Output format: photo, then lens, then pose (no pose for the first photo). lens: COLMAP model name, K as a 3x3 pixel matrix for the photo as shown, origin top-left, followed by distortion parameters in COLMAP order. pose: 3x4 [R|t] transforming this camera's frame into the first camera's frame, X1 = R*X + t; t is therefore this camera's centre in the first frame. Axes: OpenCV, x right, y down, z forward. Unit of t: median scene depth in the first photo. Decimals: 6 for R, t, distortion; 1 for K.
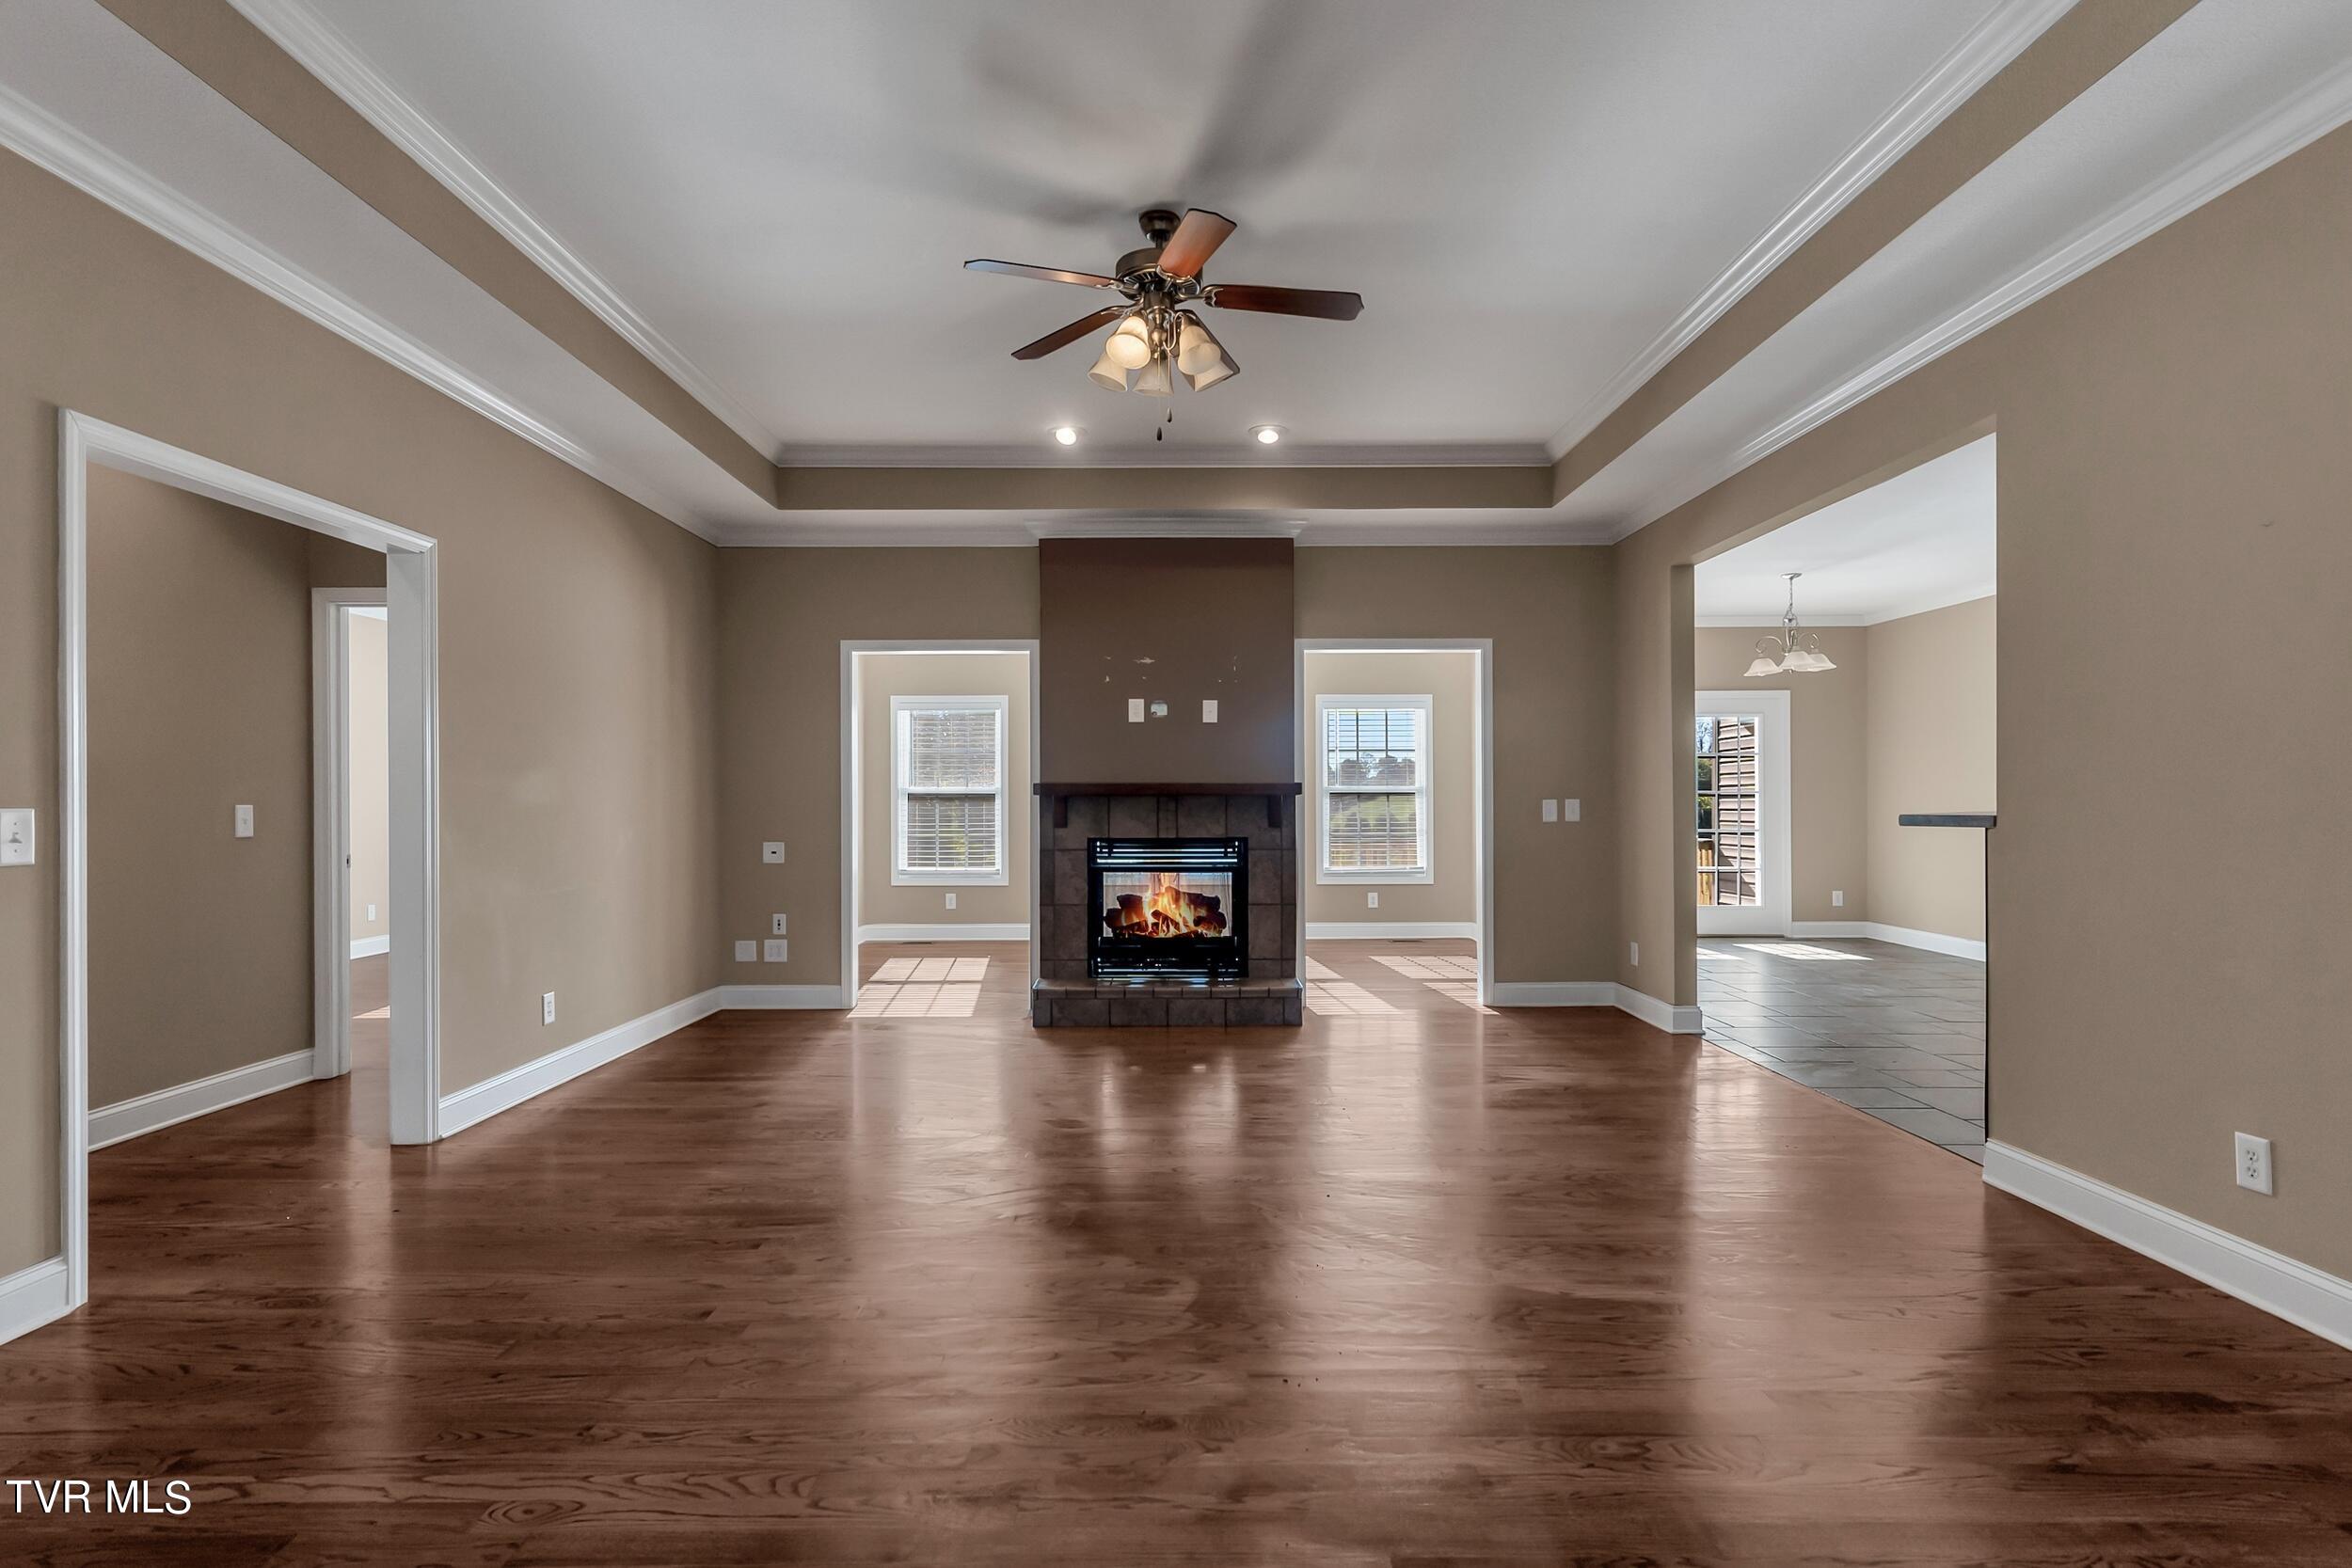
lens RADIAL K [[1155.1, 0, 1176.0], [0, 1155.1, 784.0], [0, 0, 1]] dist [0.002070, 0.000246]
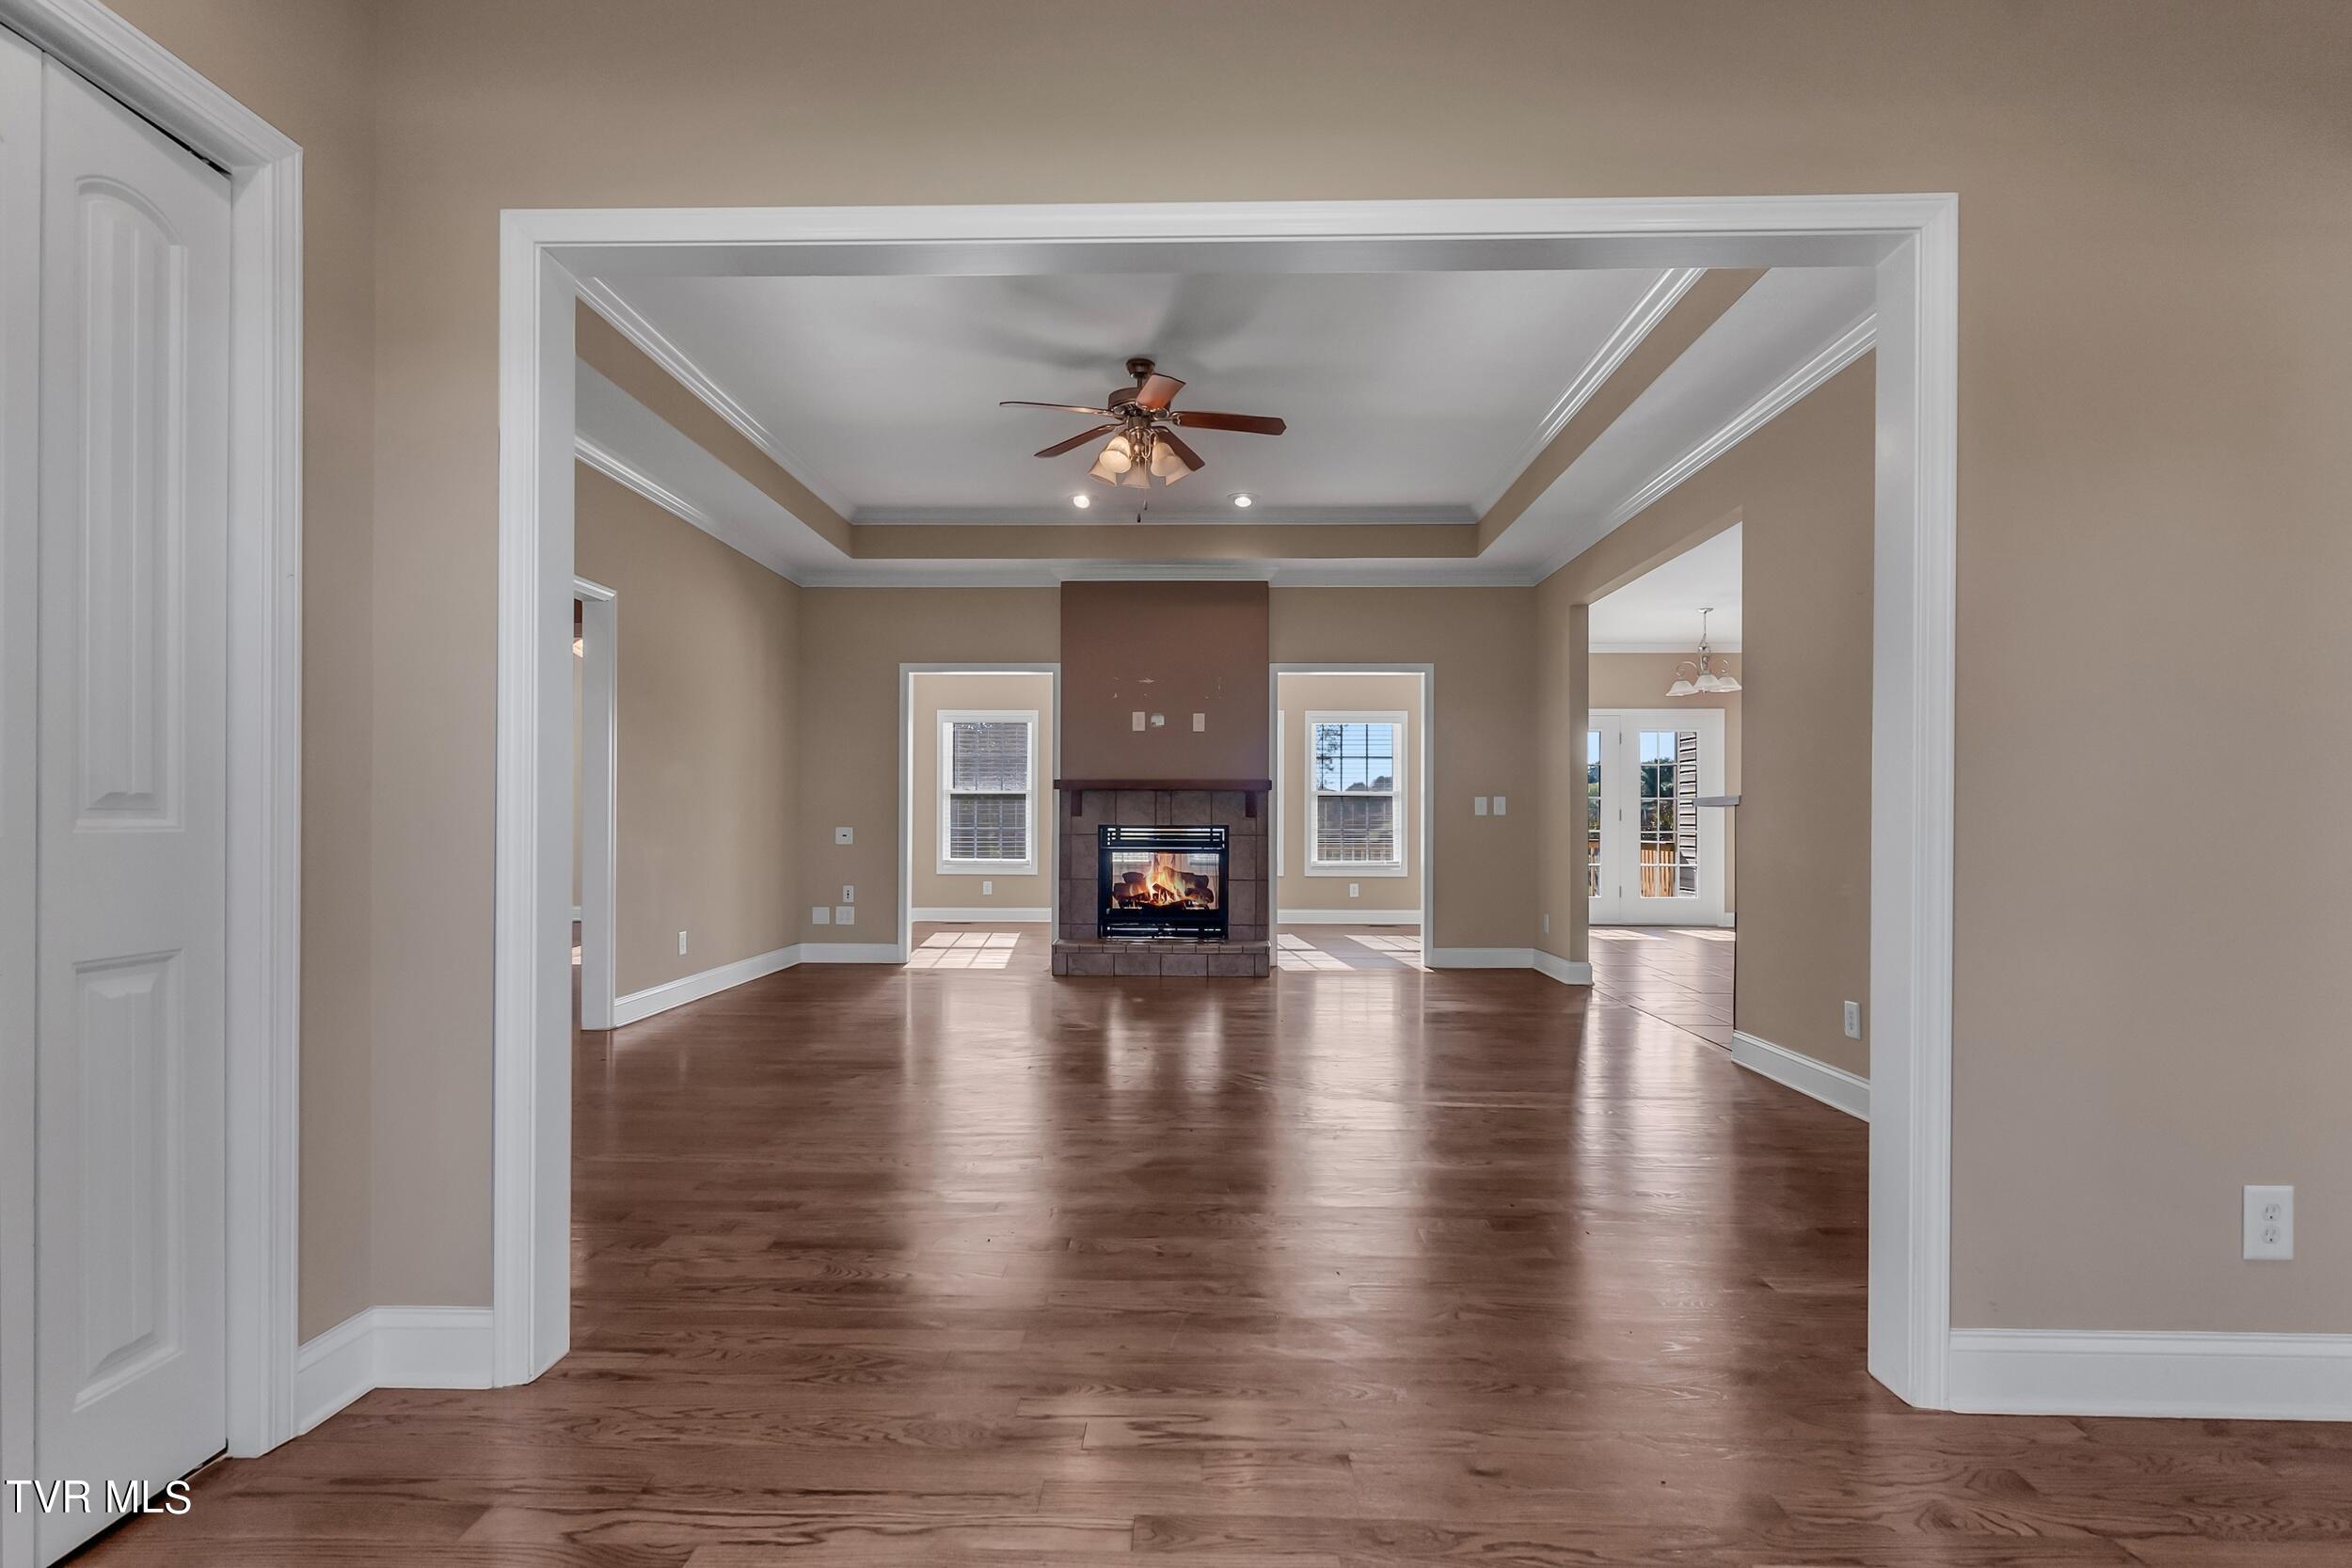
lens RADIAL K [[1139.3, 0, 1181.3], [0, 1139.3, 793.7], [0, 0, 1]] dist [0.002361, 0.000363]
pose [[0.999674, 0.006342, -0.024738, 0.041481], [-0.006522, 0.999953, -0.007199, 0.022028], [0.024691, 0.007358, 0.999668, -0.210287]]
